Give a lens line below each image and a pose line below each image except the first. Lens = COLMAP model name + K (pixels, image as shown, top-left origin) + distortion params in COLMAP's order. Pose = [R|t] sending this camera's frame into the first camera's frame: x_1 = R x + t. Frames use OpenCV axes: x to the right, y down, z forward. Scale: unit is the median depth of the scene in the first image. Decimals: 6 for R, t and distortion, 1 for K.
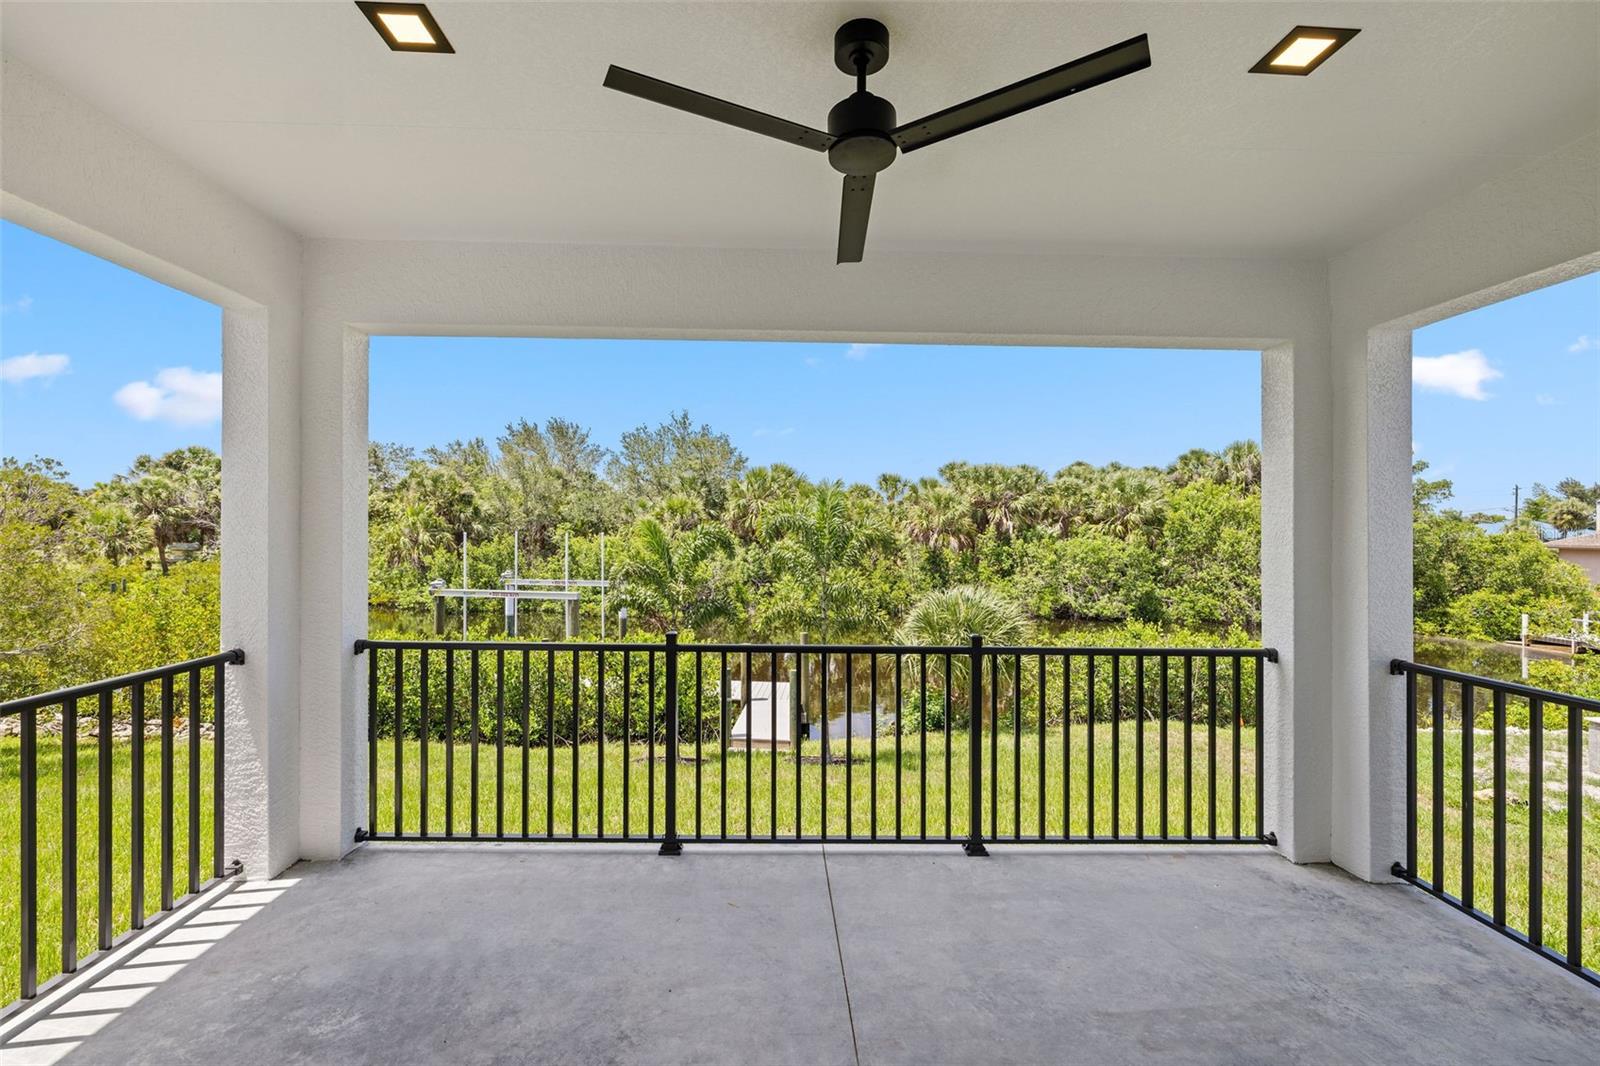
lens RADIAL K [[682.6, 0, 810.6], [0, 682.6, 509.4], [0, 0, 1]] dist [-0.001794, -0.001464]
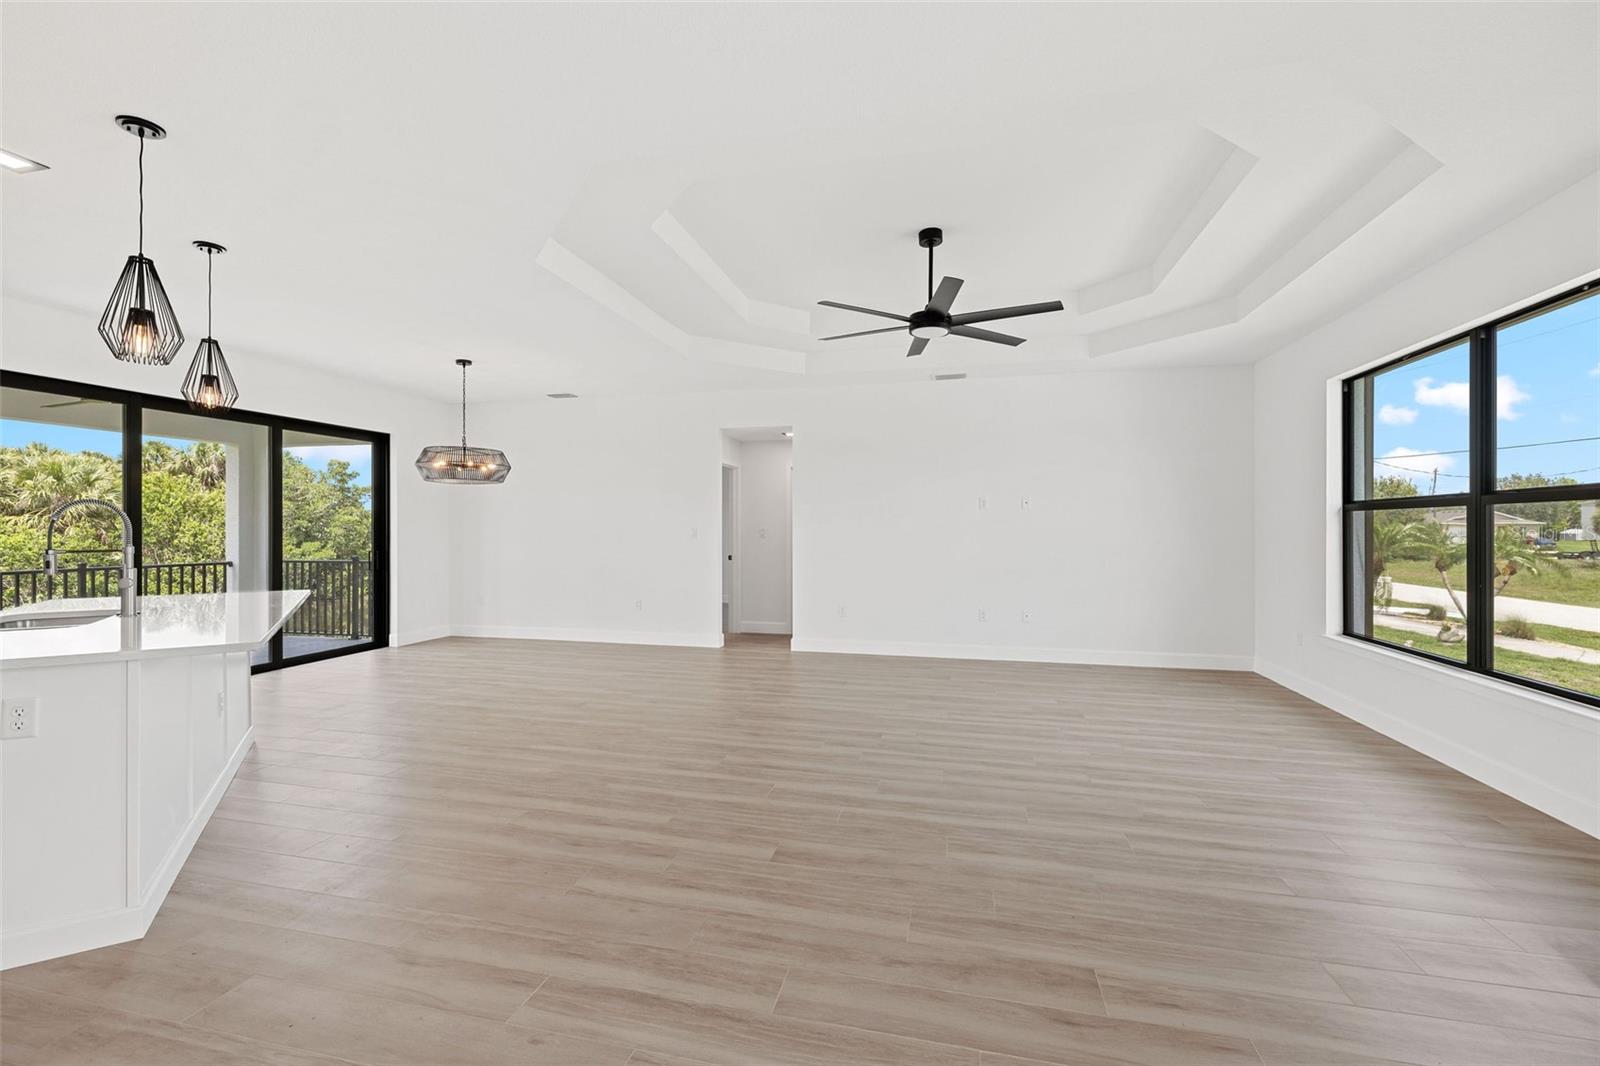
lens RADIAL K [[682.6, 0, 799.4], [0, 682.6, 529.4], [0, 0, 1]] dist [-0.001794, -0.001464]
pose [[0.283916, -0.012444, 0.958768, -0.121958], [-0.023951, 0.999512, 0.020066, -0.002097], [-0.958550, -0.028660, 0.283480, -0.185079]]
